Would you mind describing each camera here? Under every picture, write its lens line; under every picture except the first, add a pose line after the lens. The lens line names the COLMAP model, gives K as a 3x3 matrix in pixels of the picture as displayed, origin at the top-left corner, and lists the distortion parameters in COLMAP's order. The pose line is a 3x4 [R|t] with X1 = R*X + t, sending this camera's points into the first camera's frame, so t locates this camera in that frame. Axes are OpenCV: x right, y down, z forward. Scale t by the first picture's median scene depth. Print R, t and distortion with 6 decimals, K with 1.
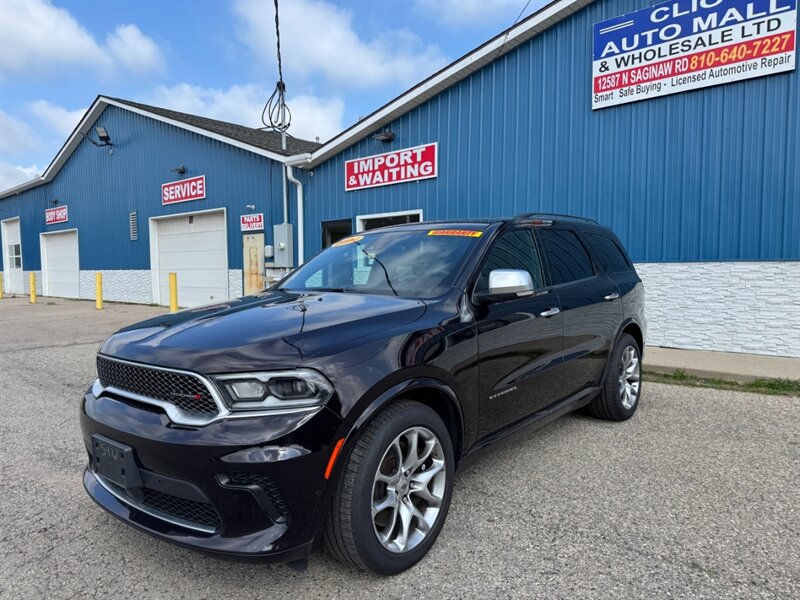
lens RADIAL K [[565.1, 0, 398.6], [0, 565.1, 303.3], [0, 0, 1]] dist [0.062116, -0.057455]
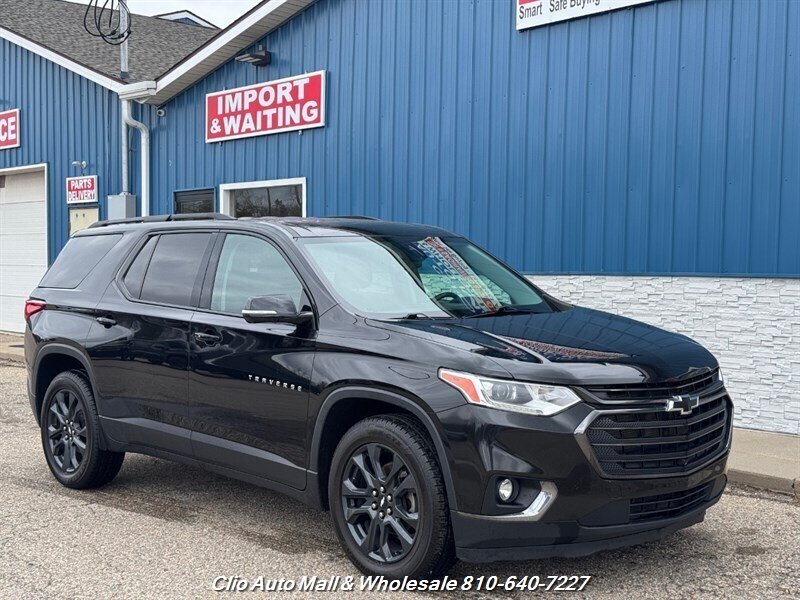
lens RADIAL K [[1112.6, 0, 395.7], [0, 1112.6, 300.7], [0, 0, 1]] dist [0.194529, -0.365793]
pose [[0.993232, 0.019278, -0.114541, 0.288160], [-0.022114, 0.999478, -0.023542, -0.006799], [0.114027, 0.025916, 0.993140, -0.191902]]
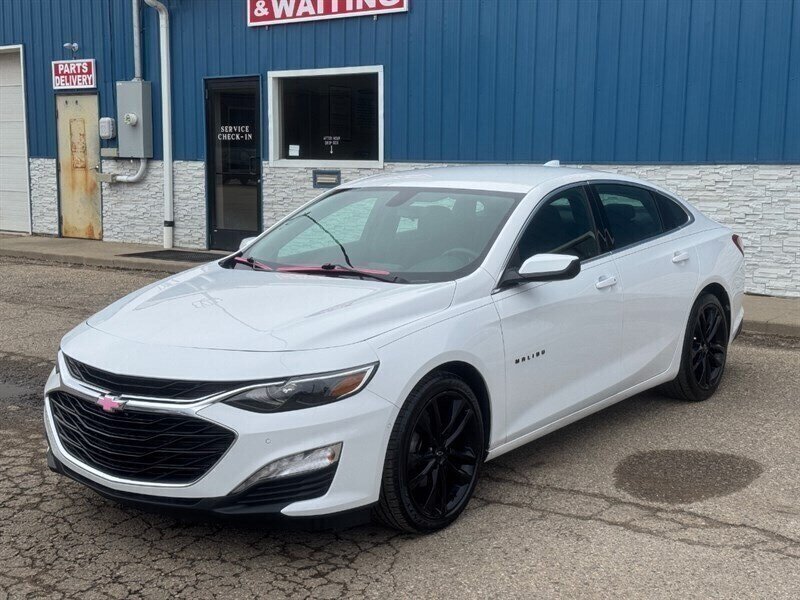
lens RADIAL K [[1112.6, 0, 395.7], [0, 1112.6, 300.7], [0, 0, 1]] dist [0.194529, -0.365793]
pose [[0.997772, 0.002443, 0.066670, -0.022719], [-0.007299, 0.997328, 0.072692, -0.005374], [-0.066314, -0.073016, 0.995124, -0.199101]]
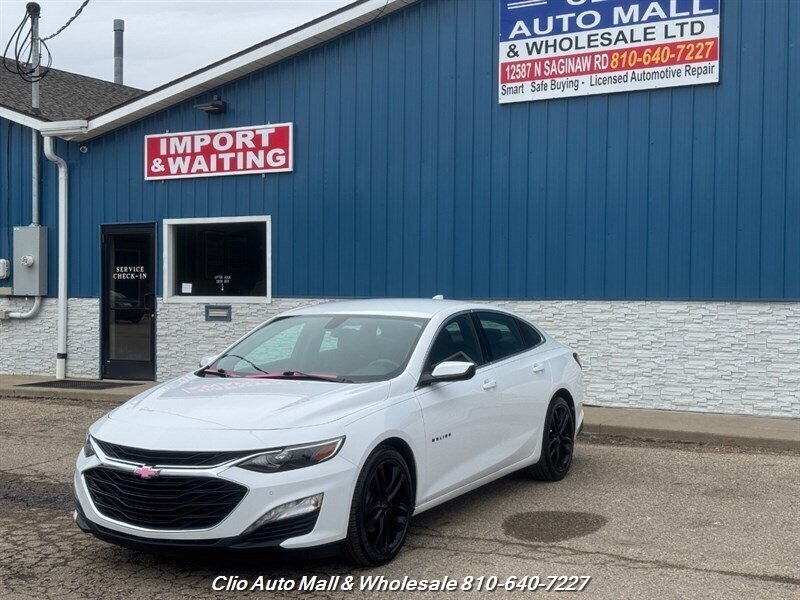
lens RADIAL K [[1112.6, 0, 395.7], [0, 1112.6, 300.7], [0, 0, 1]] dist [0.194529, -0.365793]
pose [[0.976641, 0.008920, 0.214693, -0.102624], [0.002093, 0.998696, -0.051014, 0.007277], [-0.214868, 0.050271, 0.975348, -0.365933]]
